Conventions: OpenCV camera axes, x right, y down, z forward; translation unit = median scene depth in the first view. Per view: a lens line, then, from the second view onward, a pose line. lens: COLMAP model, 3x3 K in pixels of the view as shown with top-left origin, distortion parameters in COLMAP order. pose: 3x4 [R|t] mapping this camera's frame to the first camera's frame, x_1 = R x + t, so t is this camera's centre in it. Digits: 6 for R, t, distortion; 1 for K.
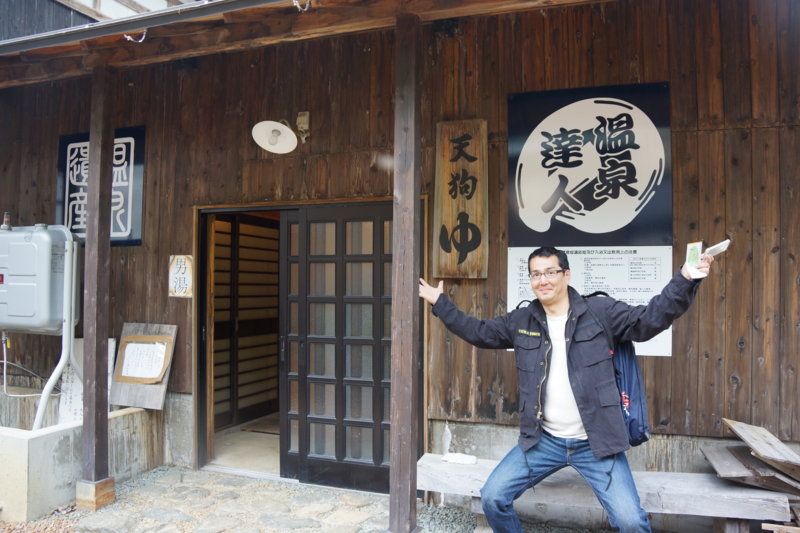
lens RADIAL K [[654.8, 0, 400.0], [0, 654.8, 266.5], [0, 0, 1]] dist [-0.165659, 0.131403]
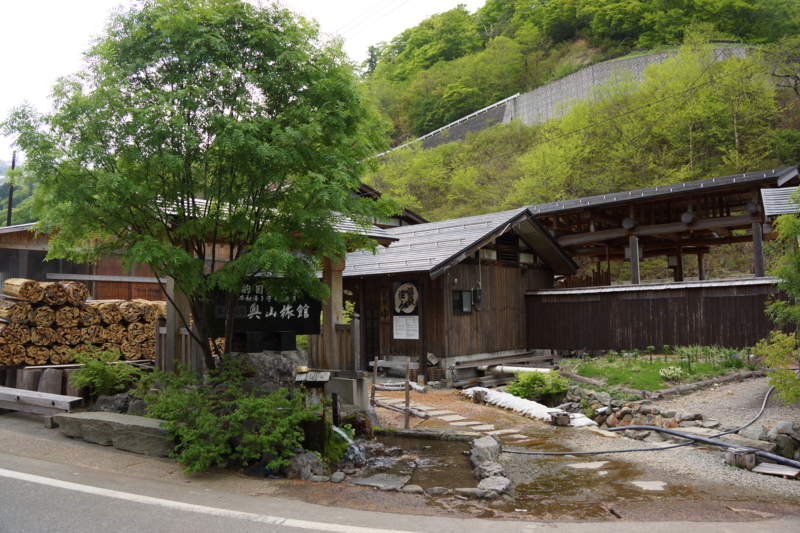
lens RADIAL K [[654.8, 0, 400.0], [0, 654.8, 266.5], [0, 0, 1]] dist [-0.165659, 0.131403]
pose [[0.916211, -0.052209, -0.397280, 2.057417], [0.032213, 0.997863, -0.056845, -0.115360], [0.399399, 0.039284, 0.915935, -3.201643]]
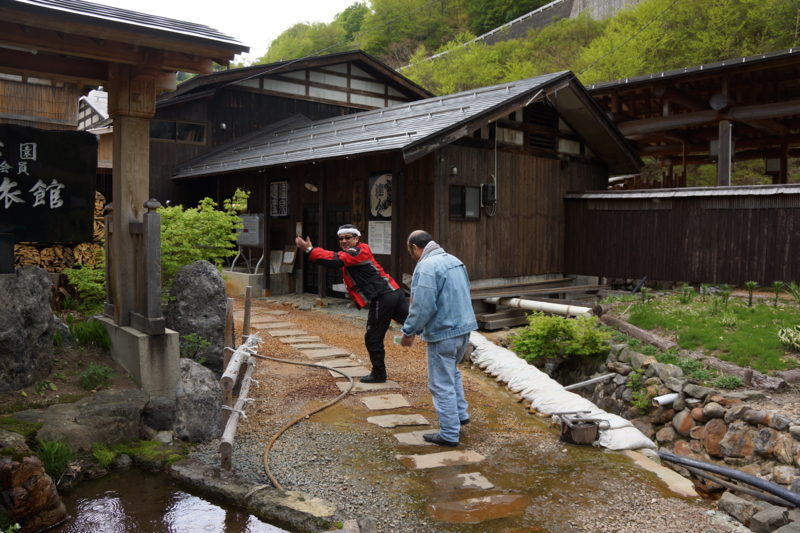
lens RADIAL K [[654.8, 0, 400.0], [0, 654.8, 266.5], [0, 0, 1]] dist [-0.165659, 0.131403]
pose [[0.874137, 0.031255, -0.484673, 1.875039], [0.005323, 0.997251, 0.073910, -0.044486], [0.485651, -0.067188, 0.871567, -1.741257]]
